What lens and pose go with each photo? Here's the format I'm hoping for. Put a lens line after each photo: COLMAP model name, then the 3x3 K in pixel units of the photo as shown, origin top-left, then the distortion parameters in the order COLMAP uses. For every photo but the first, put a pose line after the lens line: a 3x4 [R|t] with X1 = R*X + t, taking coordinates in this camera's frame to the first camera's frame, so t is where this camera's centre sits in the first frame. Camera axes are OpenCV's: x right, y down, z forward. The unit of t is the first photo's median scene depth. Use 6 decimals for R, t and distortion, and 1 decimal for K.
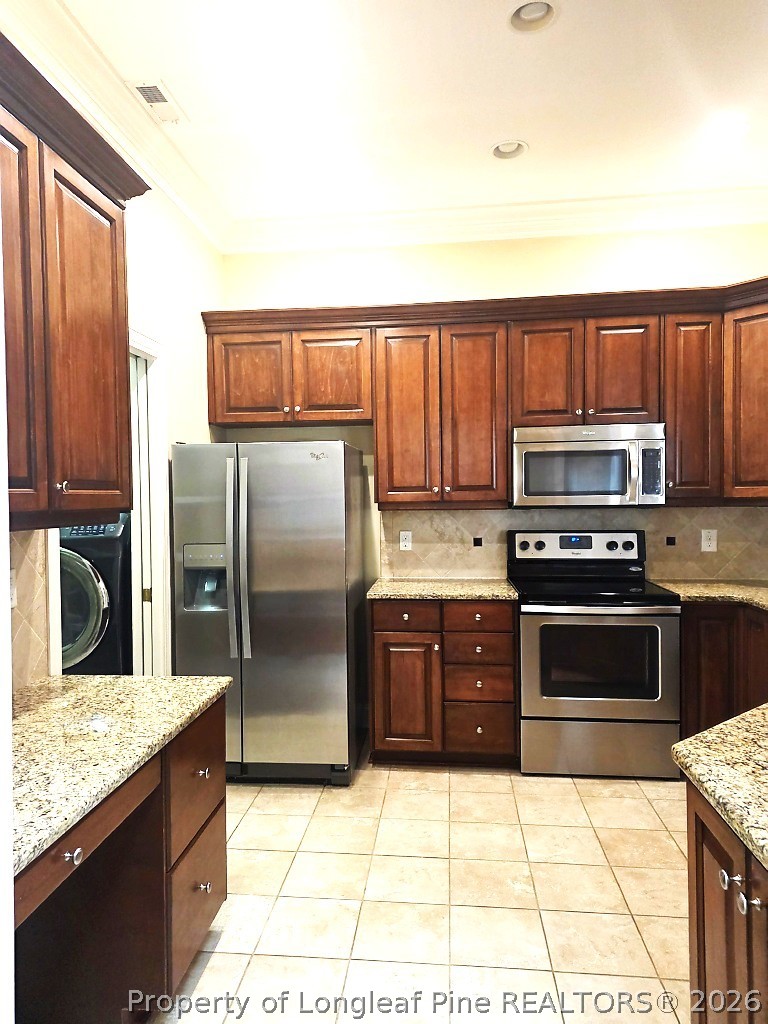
lens RADIAL K [[676.7, 0, 384.0], [0, 676.7, 511.7], [0, 0, 1]] dist [0.055417, -0.047884]
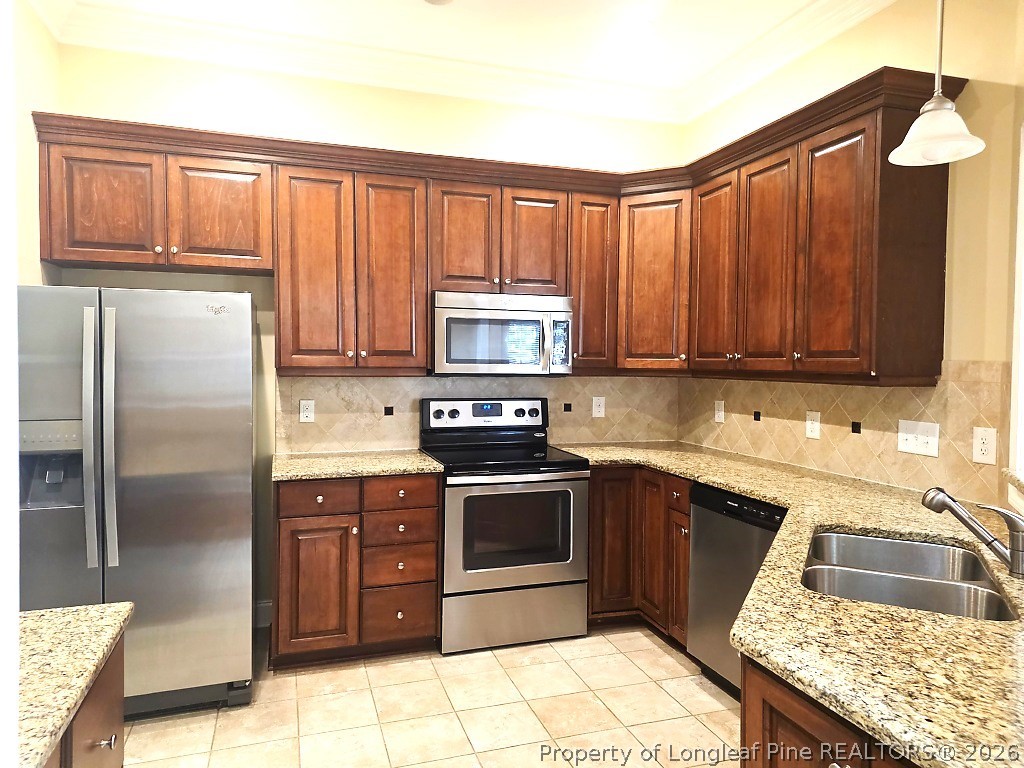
lens RADIAL K [[676.7, 0, 521.9], [0, 676.7, 377.8], [0, 0, 1]] dist [0.055417, -0.047884]
pose [[0.912308, 0.009960, 0.409384, -0.086882], [-0.011883, 0.999927, 0.002153, -0.005692], [-0.409332, -0.006829, 0.912360, 0.083479]]
